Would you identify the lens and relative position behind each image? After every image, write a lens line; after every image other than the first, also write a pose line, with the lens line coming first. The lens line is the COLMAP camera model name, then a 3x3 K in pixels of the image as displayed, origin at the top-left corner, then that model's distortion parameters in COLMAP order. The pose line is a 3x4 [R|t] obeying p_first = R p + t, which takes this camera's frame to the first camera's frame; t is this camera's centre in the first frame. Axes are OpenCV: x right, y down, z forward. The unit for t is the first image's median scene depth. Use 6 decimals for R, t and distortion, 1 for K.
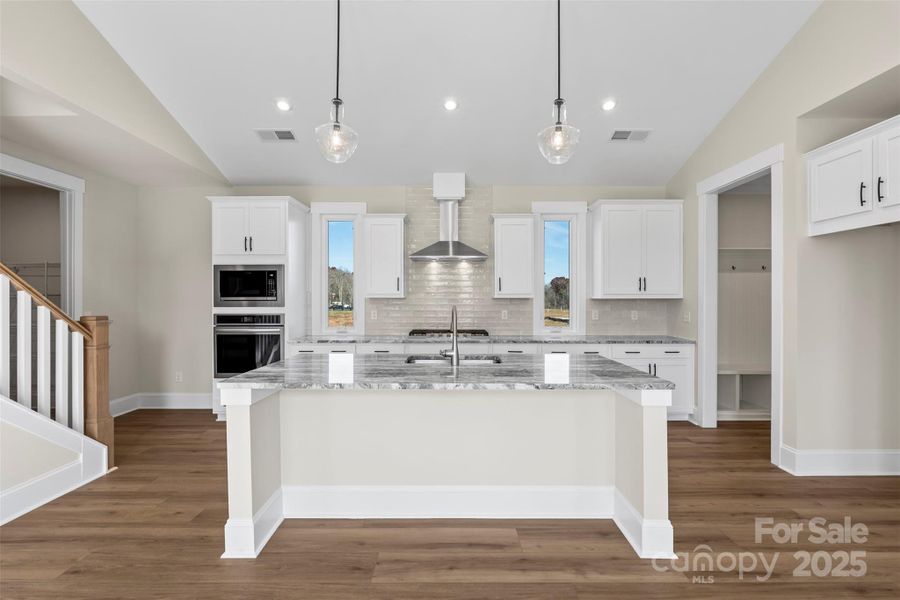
lens RADIAL K [[397.1, 0, 448.0], [0, 397.1, 305.4], [0, 0, 1]] dist [-0.001018, 0.000582]
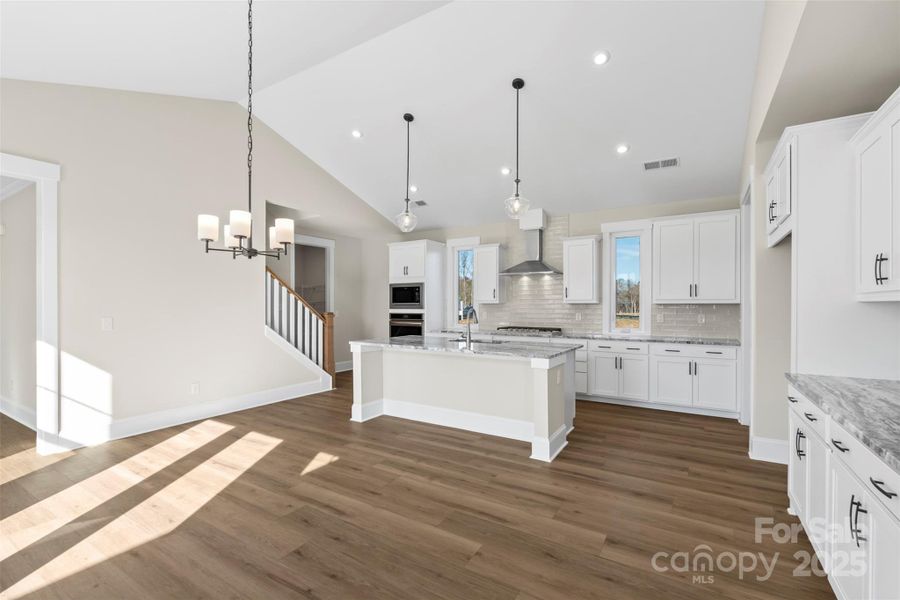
lens RADIAL K [[397.1, 0, 457.9], [0, 397.1, 304.0], [0, 0, 1]] dist [-0.001018, 0.000582]
pose [[0.857017, -0.000972, -0.515287, 0.524715], [-0.008122, 0.999848, -0.015396, 0.006484], [0.515224, 0.017380, 0.856879, -0.292475]]
